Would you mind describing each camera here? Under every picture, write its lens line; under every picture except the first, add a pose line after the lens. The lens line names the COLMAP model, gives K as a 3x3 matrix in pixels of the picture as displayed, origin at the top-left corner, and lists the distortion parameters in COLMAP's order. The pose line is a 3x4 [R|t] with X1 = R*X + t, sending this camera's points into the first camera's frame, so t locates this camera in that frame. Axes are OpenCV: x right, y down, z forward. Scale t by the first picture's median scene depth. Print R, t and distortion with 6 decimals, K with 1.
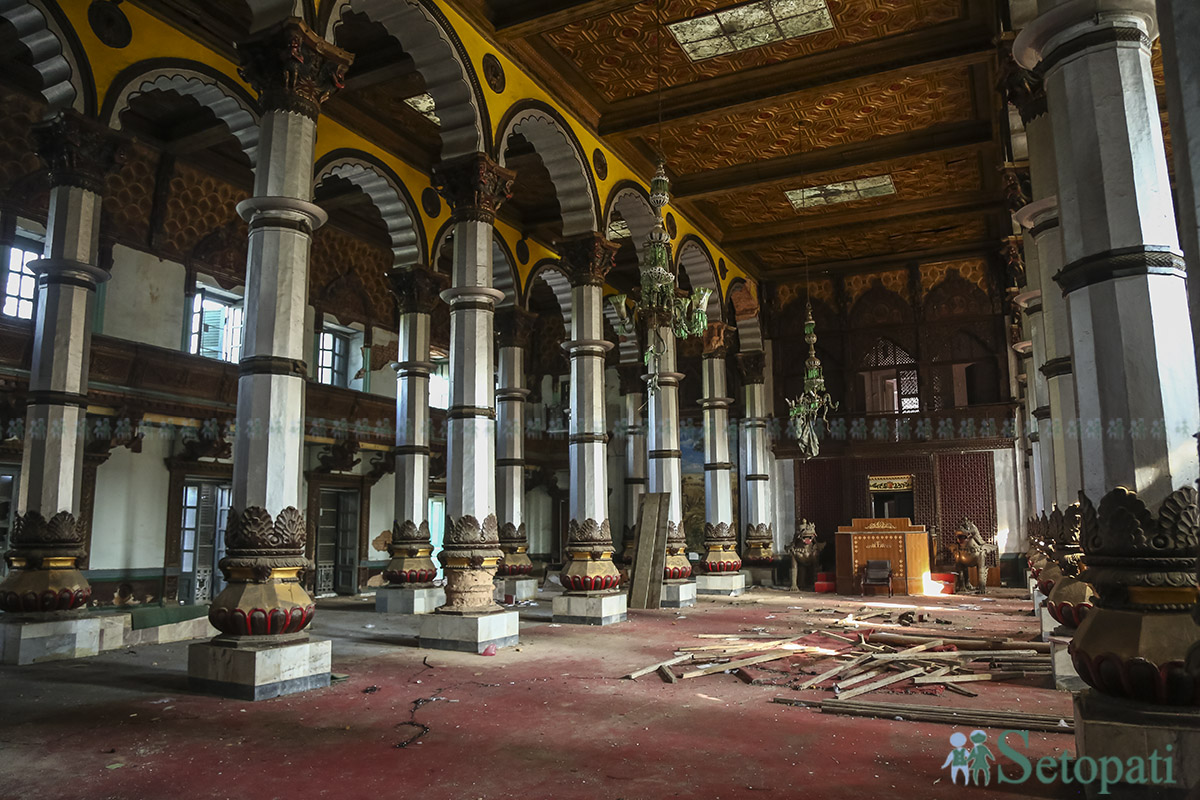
lens RADIAL K [[846.9, 0, 600.0], [0, 846.9, 400.0], [0, 0, 1]] dist [-0.137358, 0.097803]
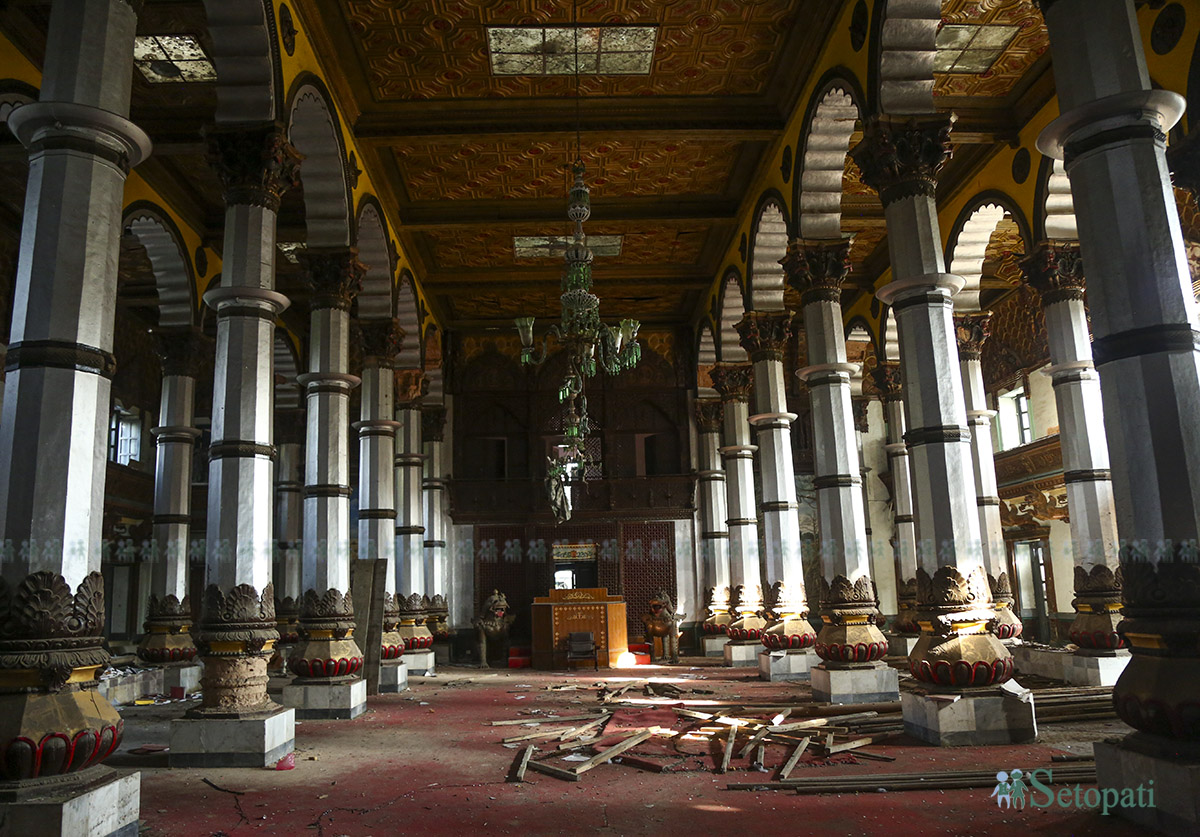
lens RADIAL K [[892.2, 0, 597.4], [0, 892.2, 423.3], [0, 0, 1]] dist [-0.120729, 0.063427]
pose [[0.883036, 0.070513, 0.463977, -0.188198], [-0.048389, 0.997059, -0.059435, 0.017510], [-0.466803, 0.030032, 0.883851, 0.112745]]
